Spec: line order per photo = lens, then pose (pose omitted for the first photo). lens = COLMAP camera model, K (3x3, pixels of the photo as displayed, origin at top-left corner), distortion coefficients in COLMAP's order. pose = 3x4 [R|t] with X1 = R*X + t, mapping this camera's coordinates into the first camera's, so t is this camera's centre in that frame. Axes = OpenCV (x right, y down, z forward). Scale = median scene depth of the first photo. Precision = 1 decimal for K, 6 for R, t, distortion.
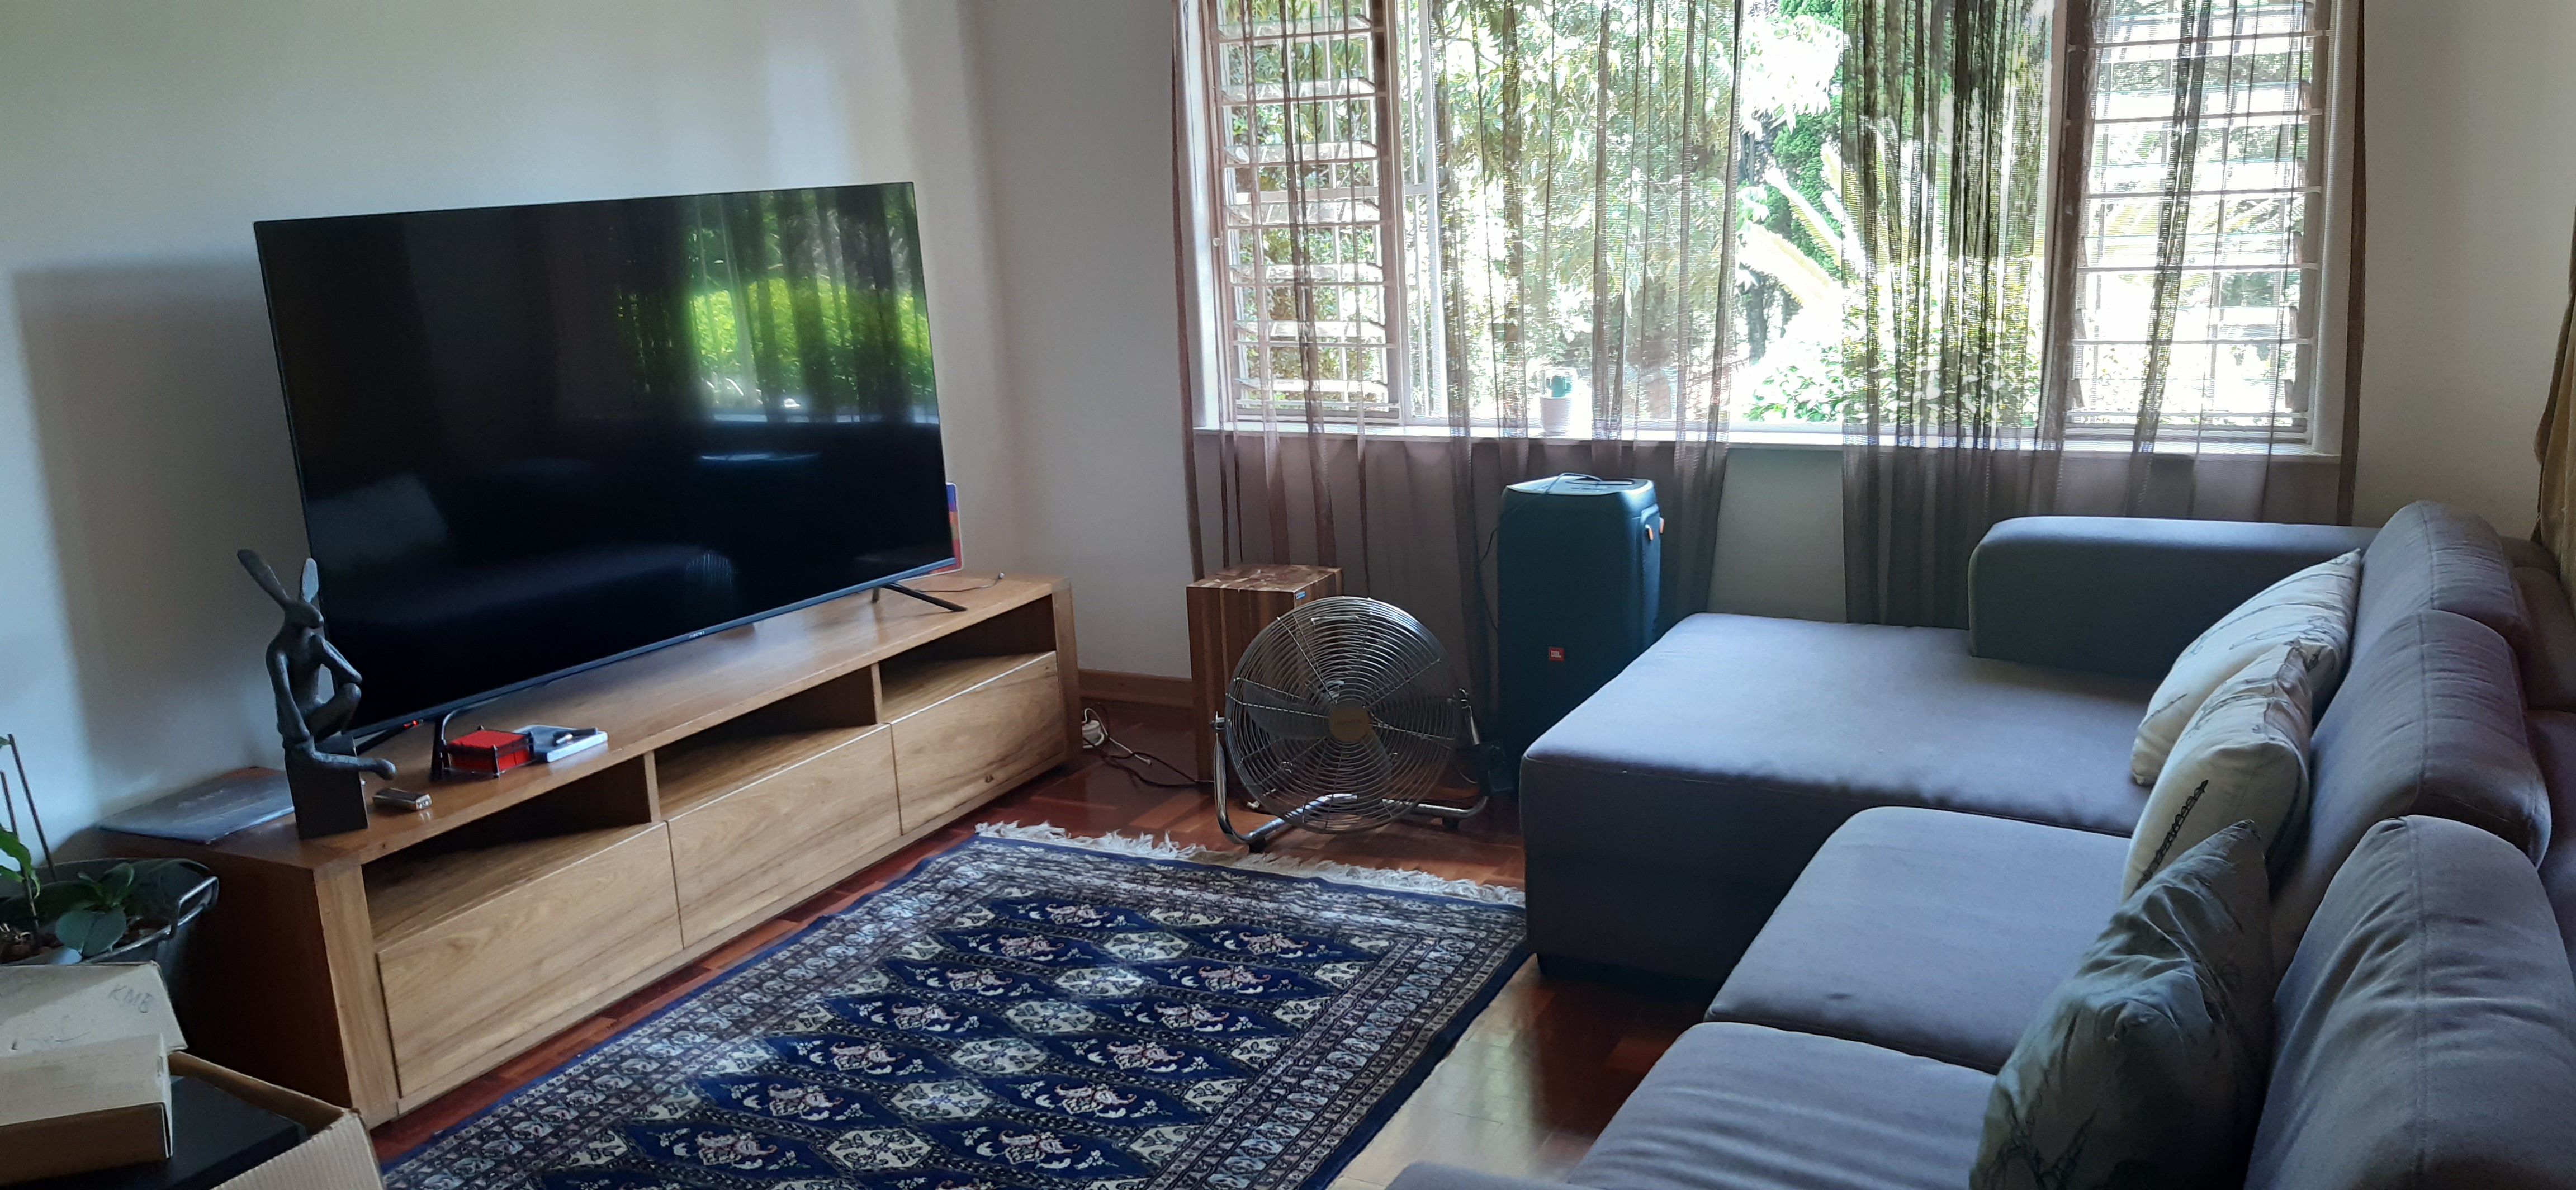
lens RADIAL K [[1895.4, 0, 1318.8], [0, 1895.4, 637.0], [0, 0, 1]] dist [0.190017, -0.312718]
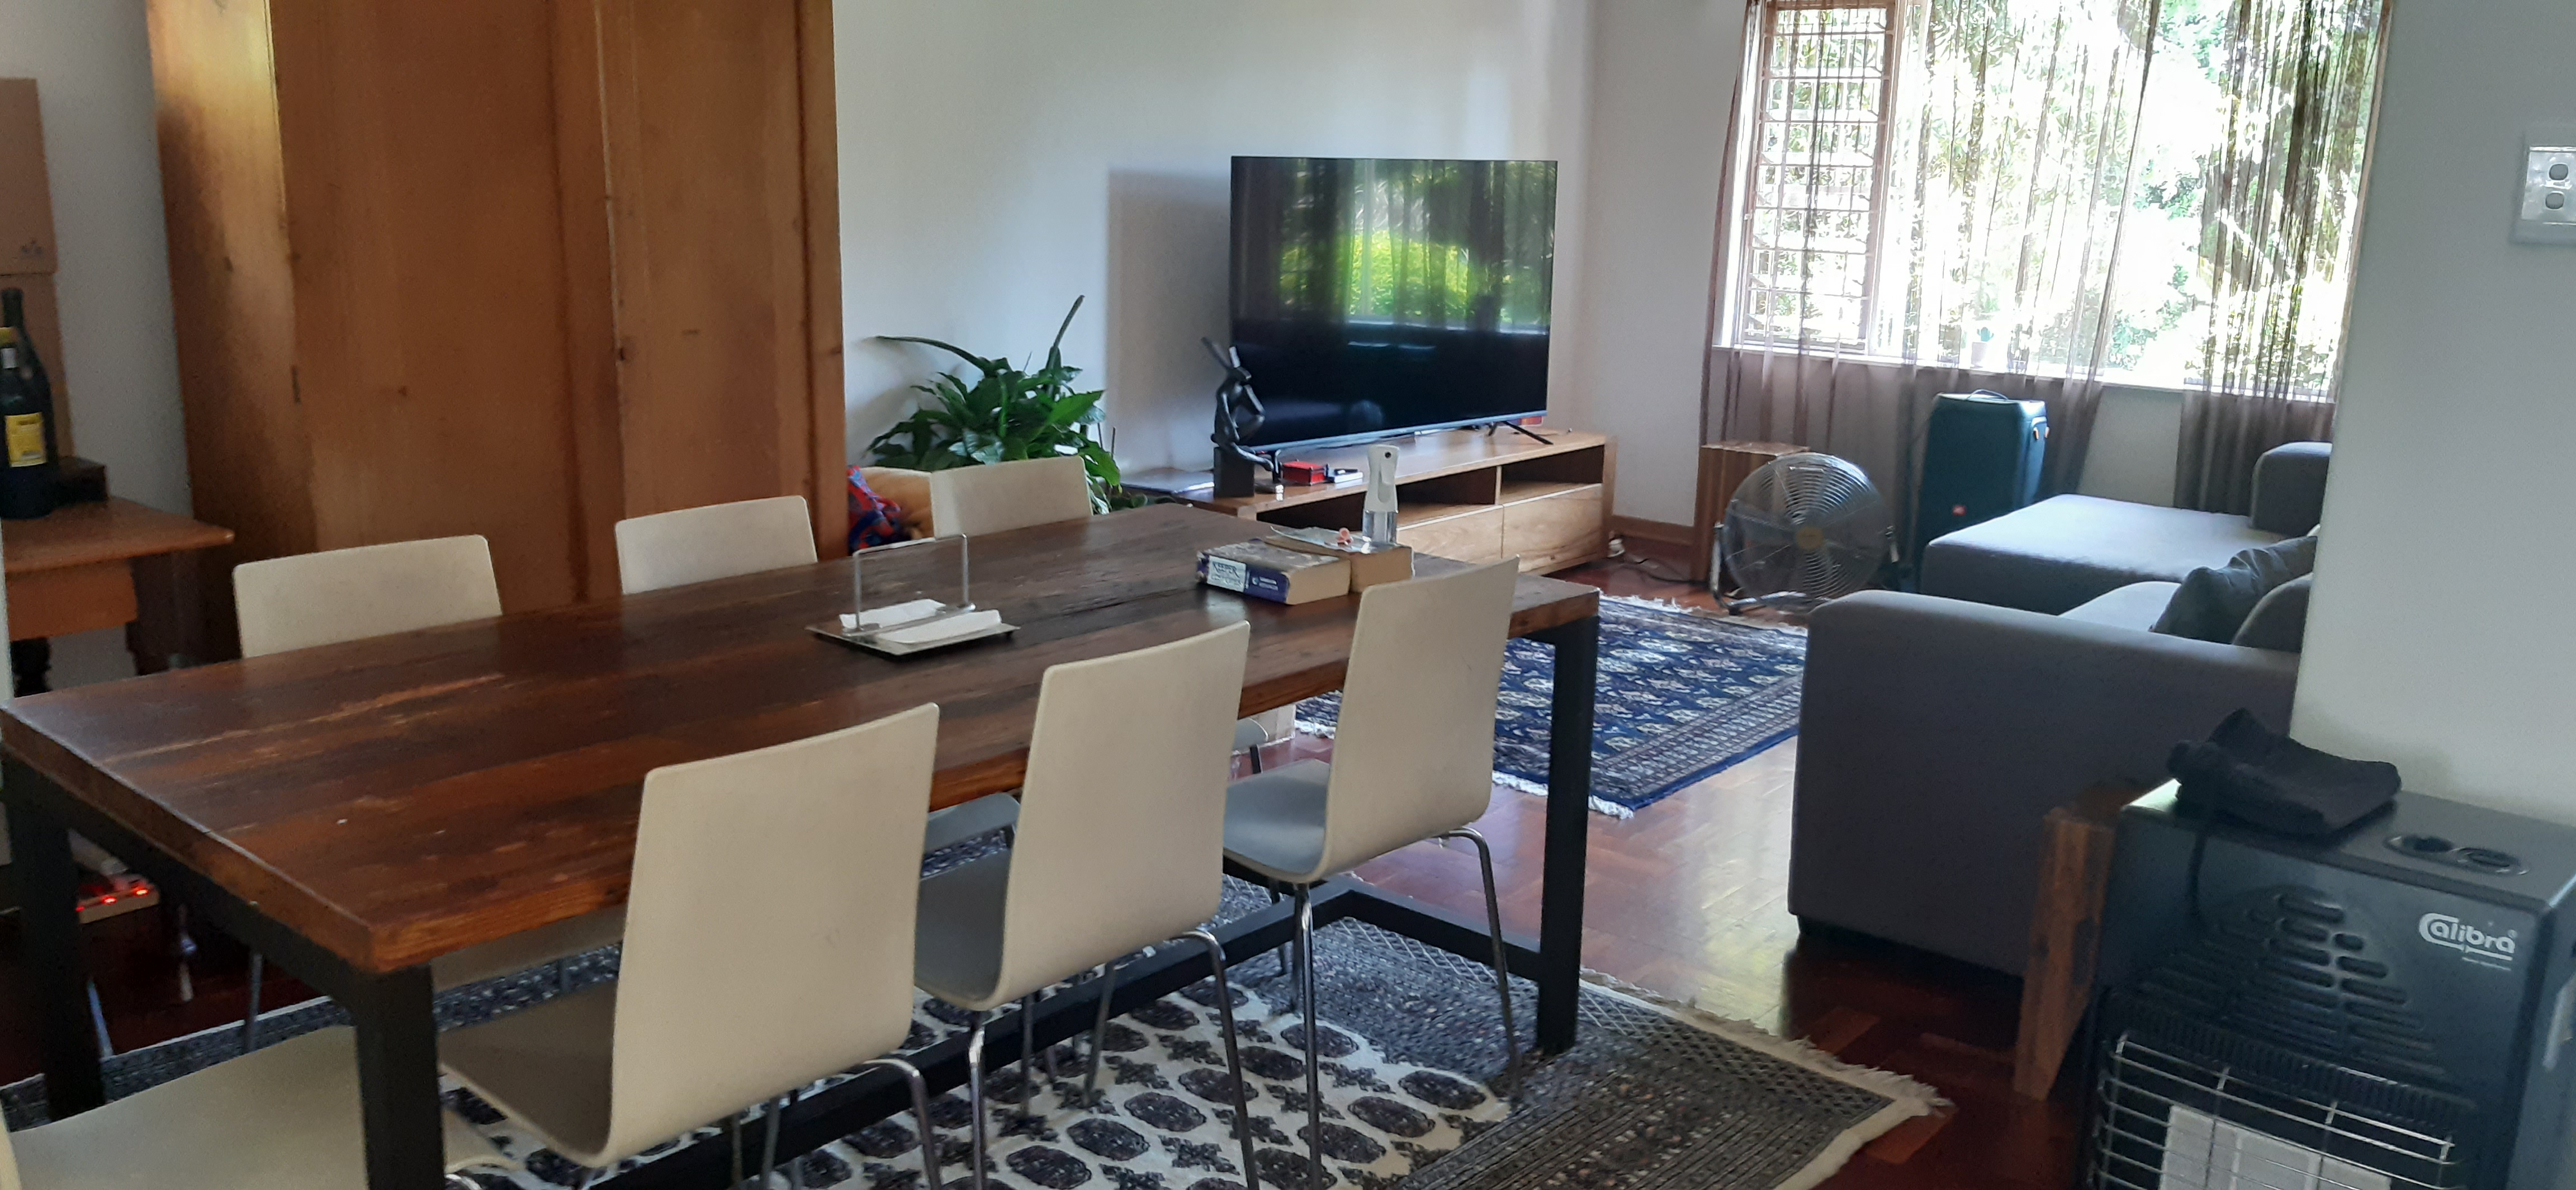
lens RADIAL K [[2023.6, 0, 1316.8], [0, 2023.6, 610.0], [0, 0, 1]] dist [0.126137, -0.247233]
pose [[0.974442, 0.122729, -0.188152, -0.049075], [-0.127280, 0.991791, -0.012256, 0.159561], [0.185103, 0.035890, 0.982064, -0.603262]]
